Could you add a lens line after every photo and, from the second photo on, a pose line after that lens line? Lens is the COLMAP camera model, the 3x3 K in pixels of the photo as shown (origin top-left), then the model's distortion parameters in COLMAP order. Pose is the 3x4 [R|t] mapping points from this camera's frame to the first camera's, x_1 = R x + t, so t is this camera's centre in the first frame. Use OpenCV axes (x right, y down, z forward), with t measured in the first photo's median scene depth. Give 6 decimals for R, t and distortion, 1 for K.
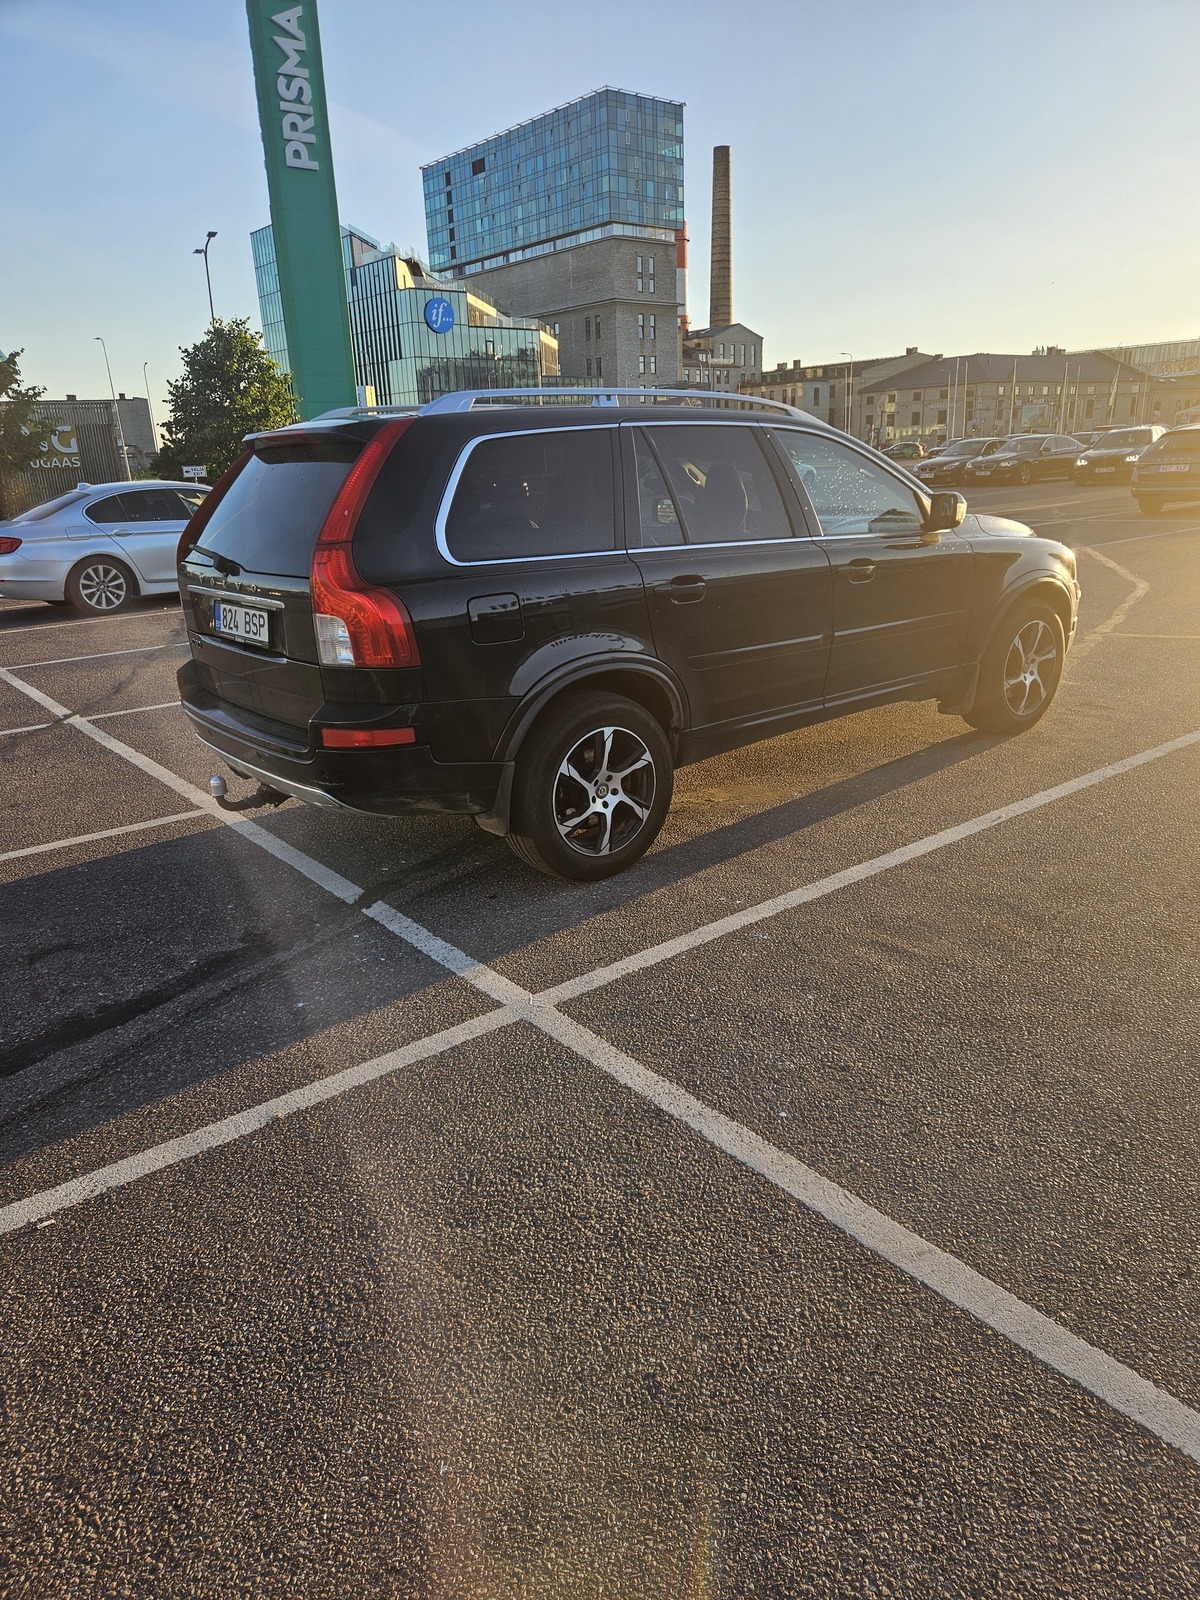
lens RADIAL K [[1068.7, 0, 600.0], [0, 1068.7, 800.0], [0, 0, 1]] dist [0.034677, -0.001271]
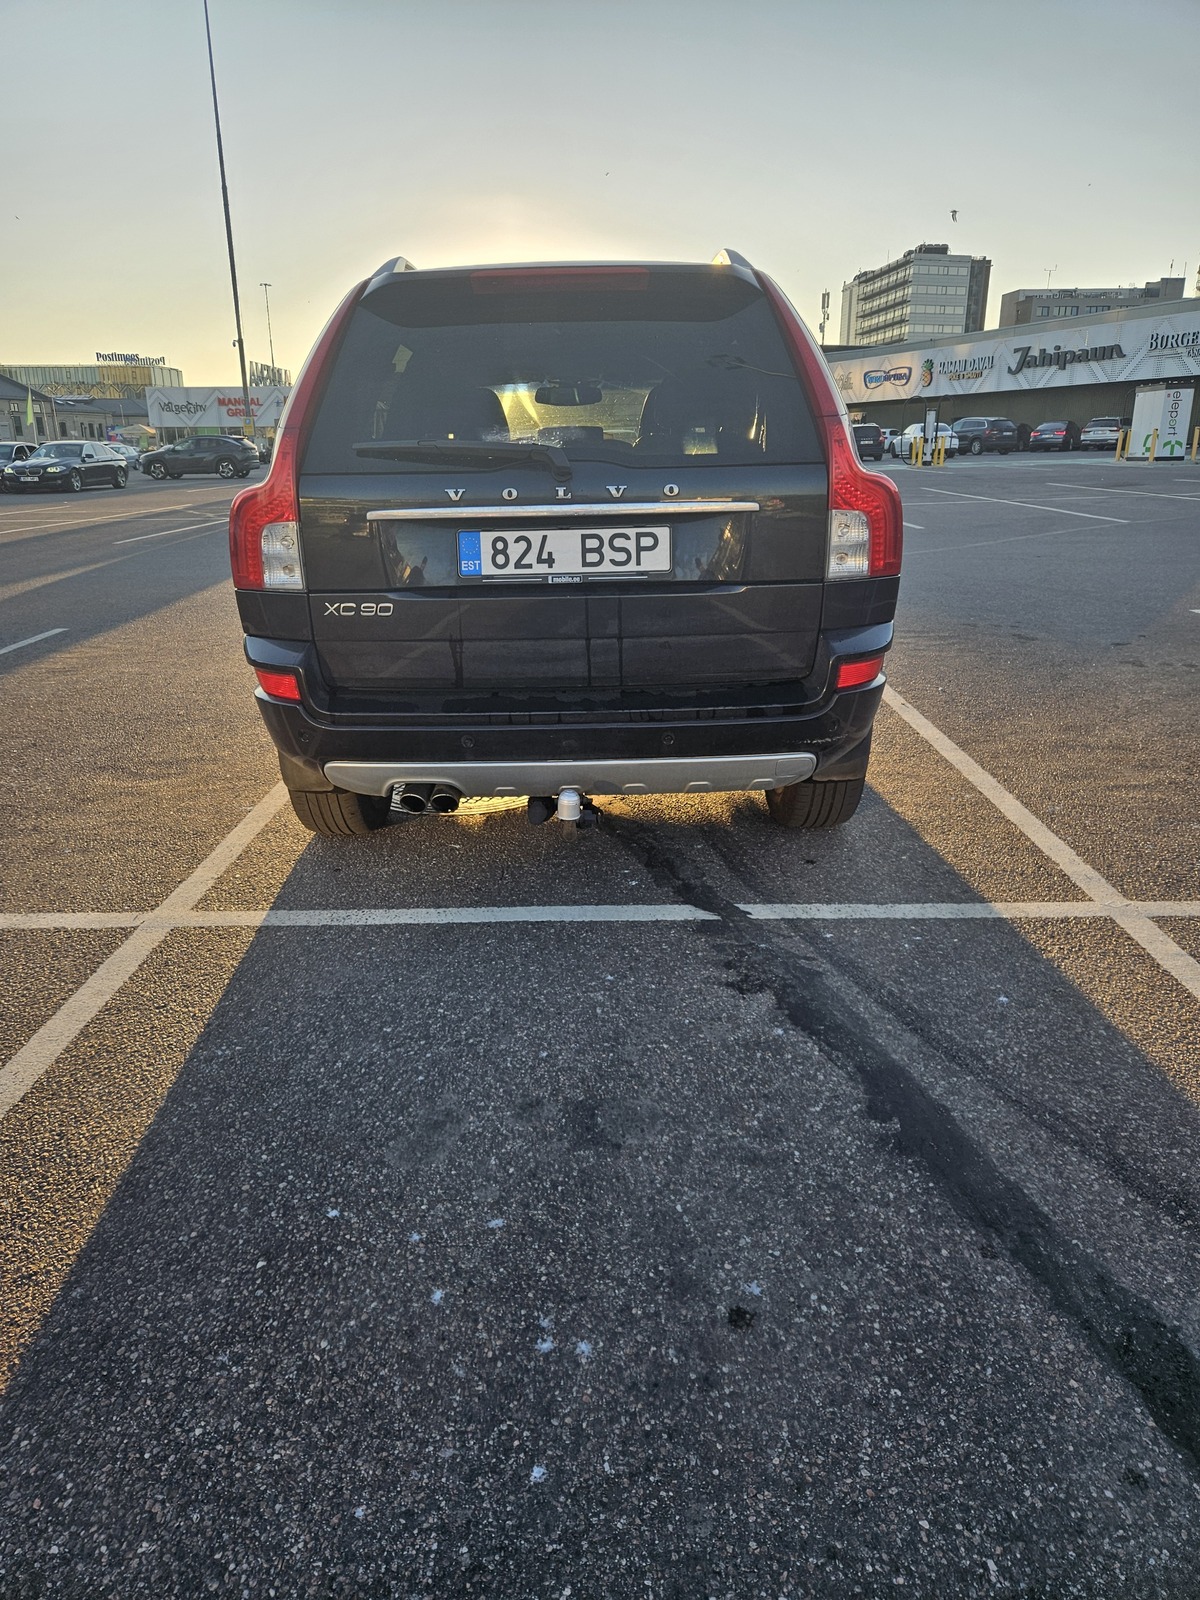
lens RADIAL K [[1068.7, 0, 600.0], [0, 1068.7, 800.0], [0, 0, 1]] dist [0.034677, -0.001271]
pose [[0.638431, -0.217249, 0.738382, -0.868839], [0.228406, 0.969600, 0.087790, -0.073121], [-0.735008, 0.112603, 0.668644, 0.580227]]
